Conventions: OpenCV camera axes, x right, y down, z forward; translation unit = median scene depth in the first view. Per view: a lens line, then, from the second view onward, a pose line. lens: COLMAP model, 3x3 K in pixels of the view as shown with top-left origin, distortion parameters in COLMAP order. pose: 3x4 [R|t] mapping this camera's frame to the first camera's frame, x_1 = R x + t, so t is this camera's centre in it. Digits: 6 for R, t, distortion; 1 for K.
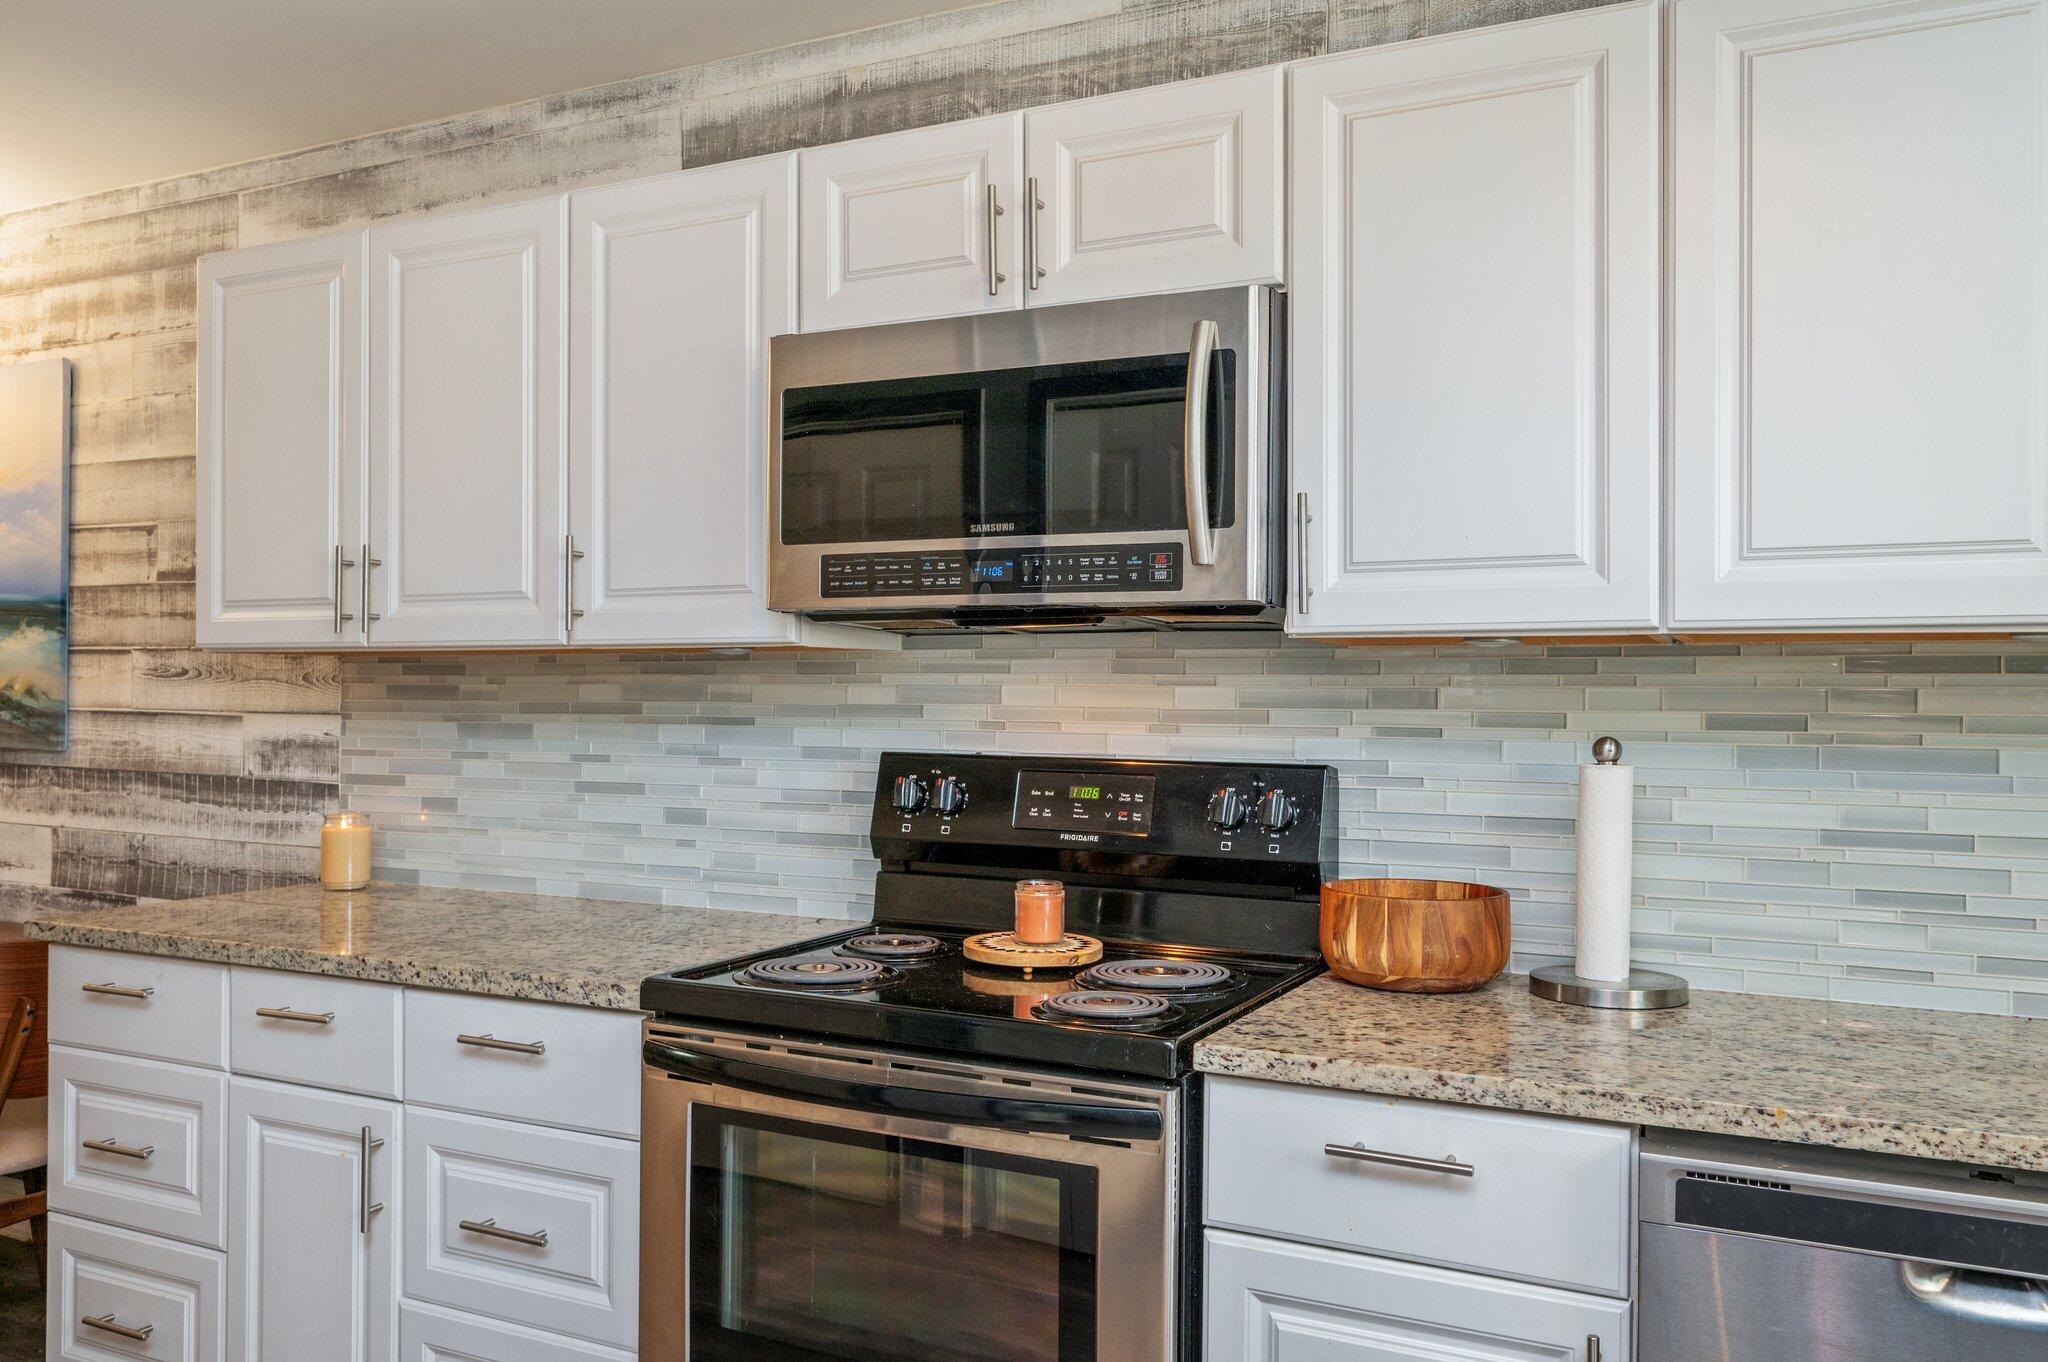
lens RADIAL K [[1564.2, 0, 1024.1], [0, 1564.2, 686.9], [0, 0, 1]] dist [-0.005572, -0.004922]
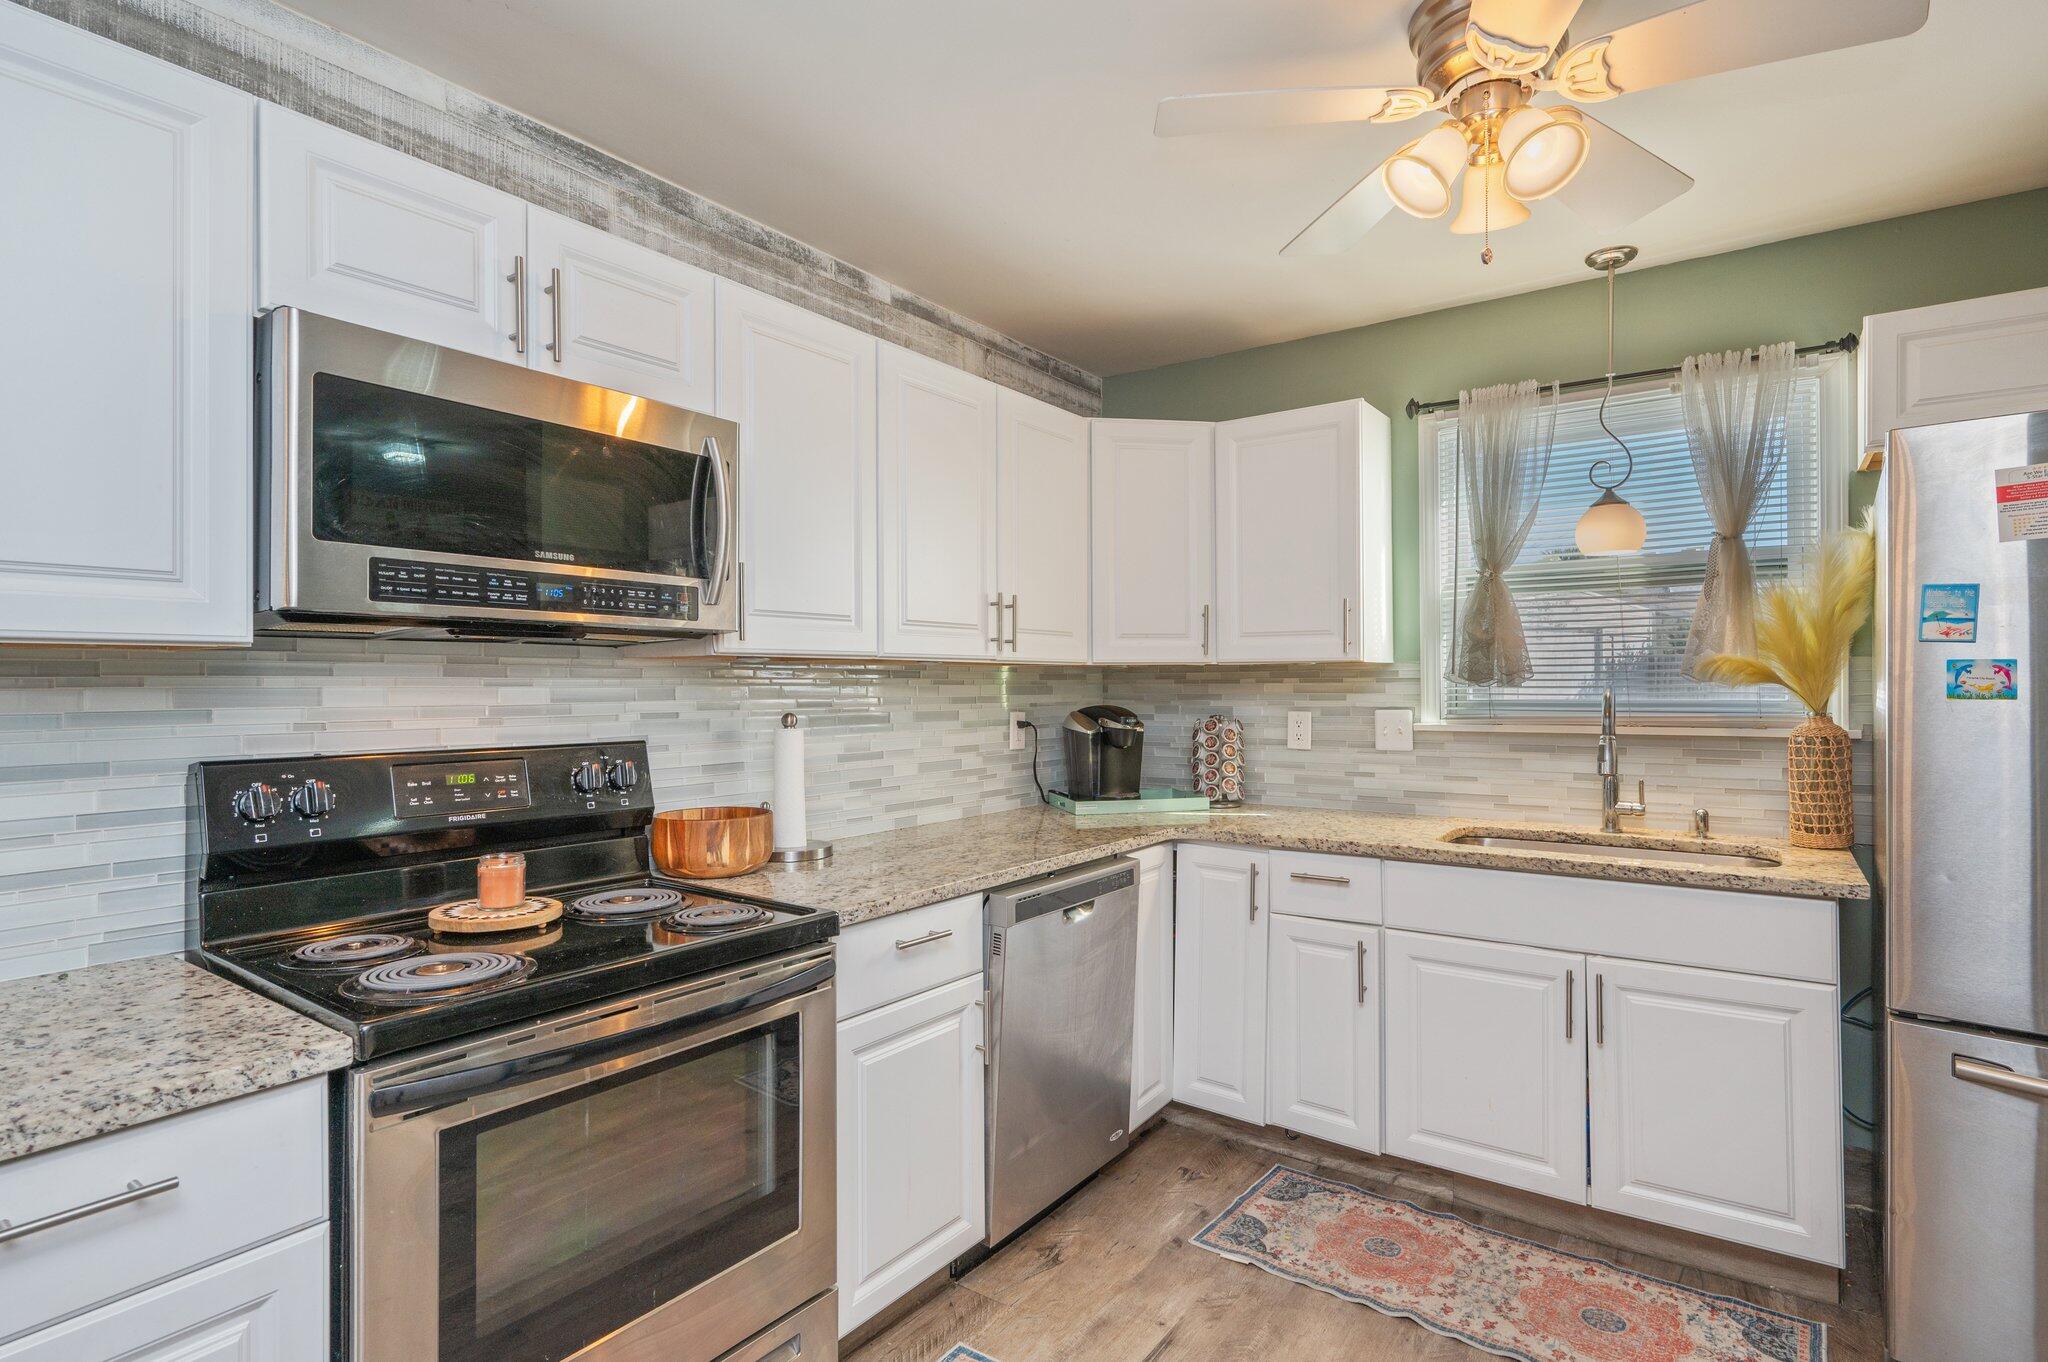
lens RADIAL K [[1029.1, 0, 1023.4], [0, 1029.1, 676.9], [0, 0, 1]] dist [0.001032, -0.000339]
pose [[0.167702, -0.001096, 0.985837, -0.481463], [-0.001079, 0.999999, 0.001295, -0.007425], [-0.985837, -0.001280, 0.167701, 0.339873]]
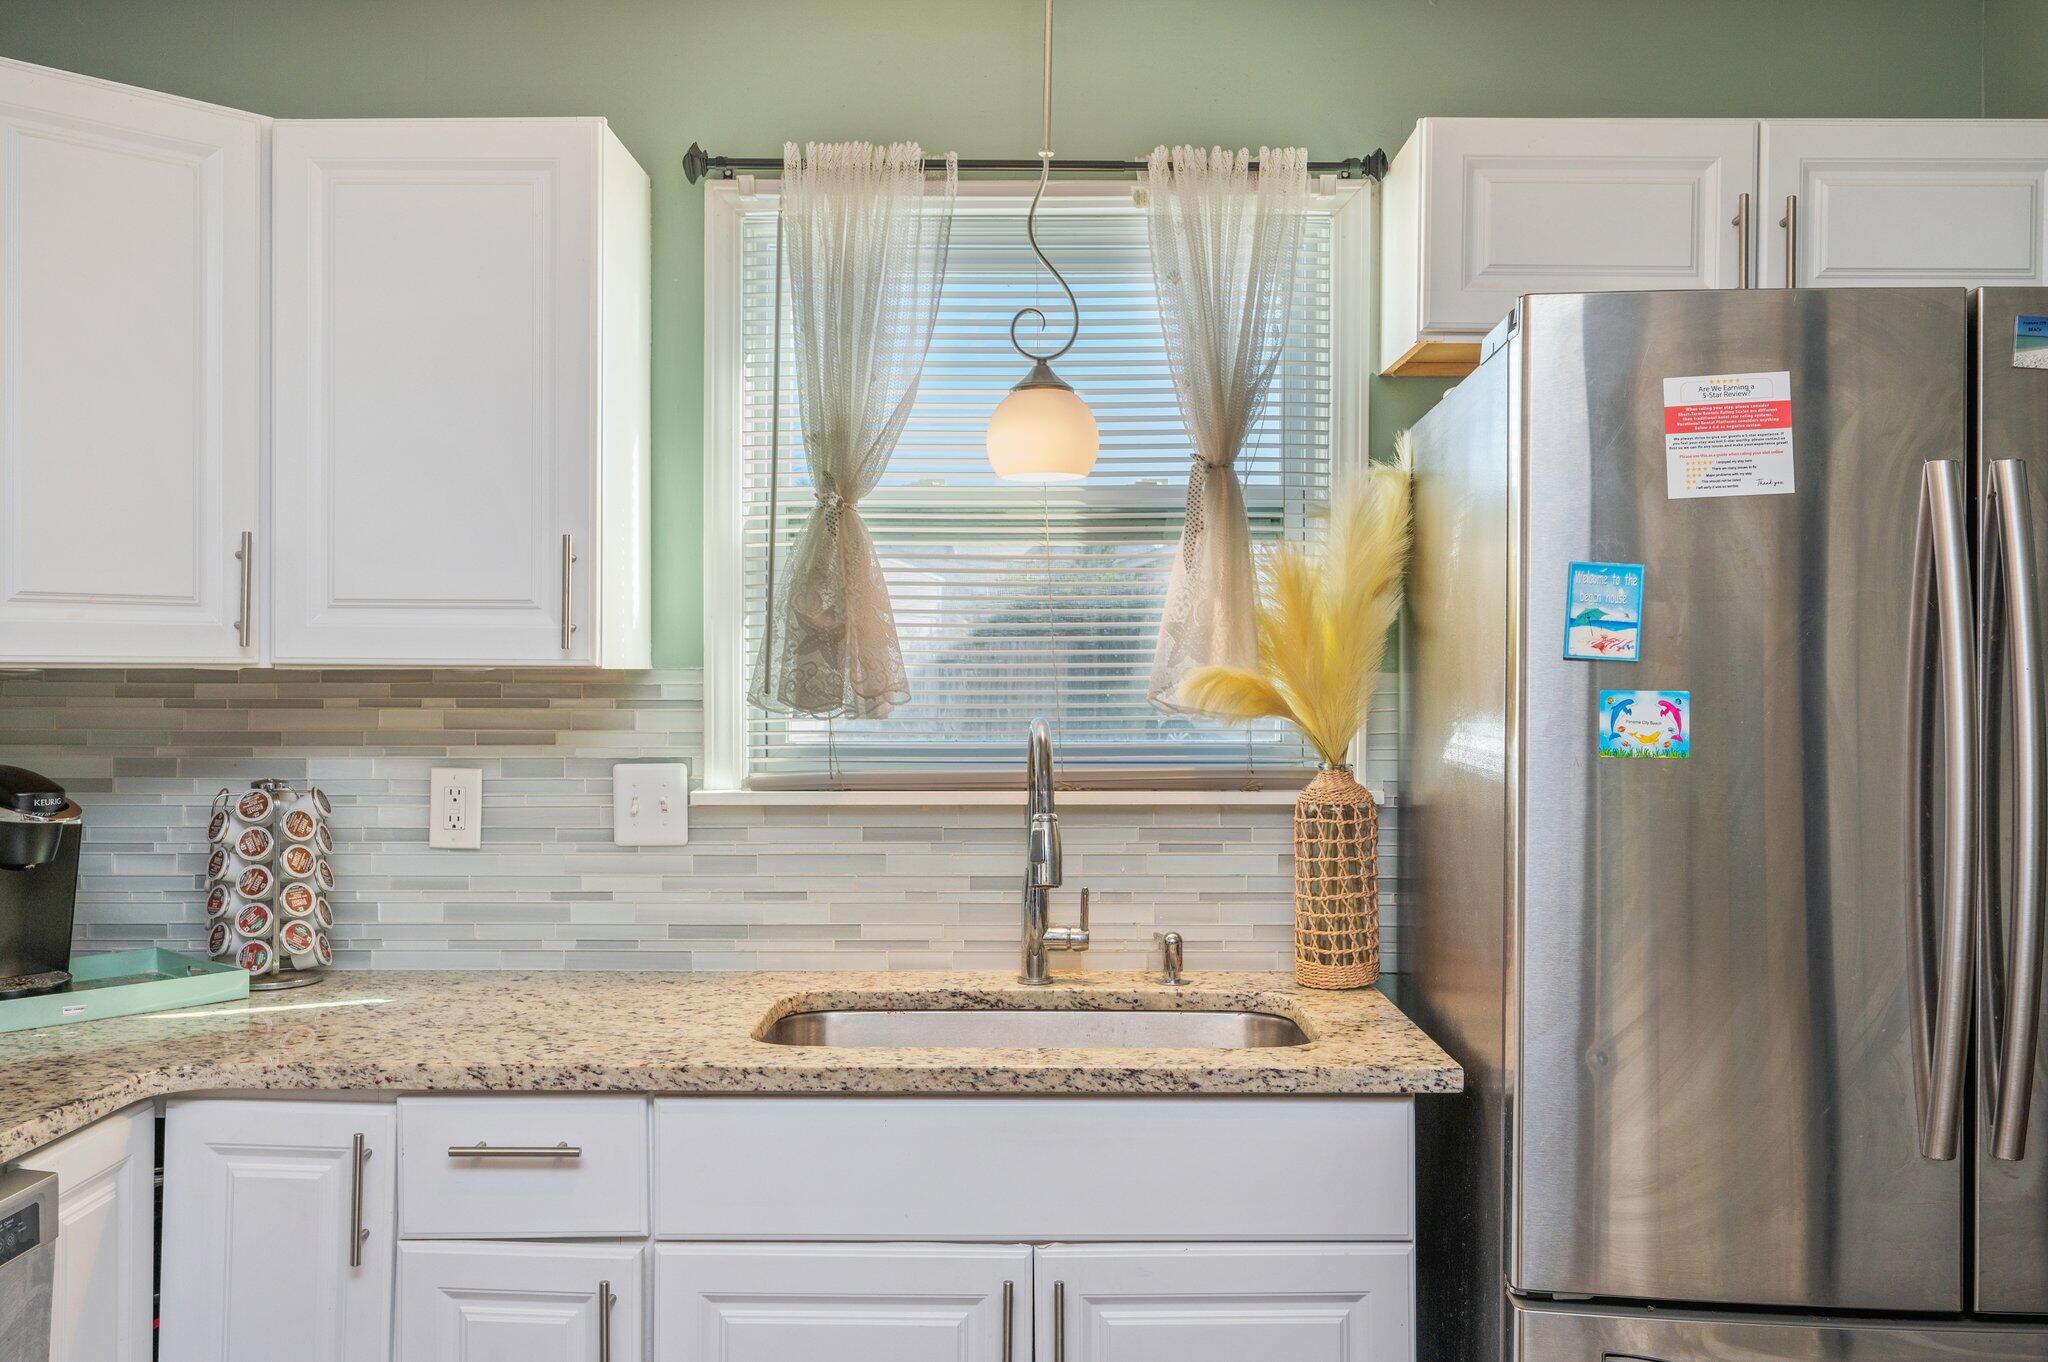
lens RADIAL K [[1714.8, 0, 1026.3], [0, 1714.8, 670.2], [0, 0, 1]] dist [-0.006010, 0.010262]
pose [[-0.425435, -0.003637, 0.904982, -0.274207], [-0.011483, 0.999933, -0.001379, -0.019952], [-0.904916, -0.010979, -0.425448, 0.341758]]
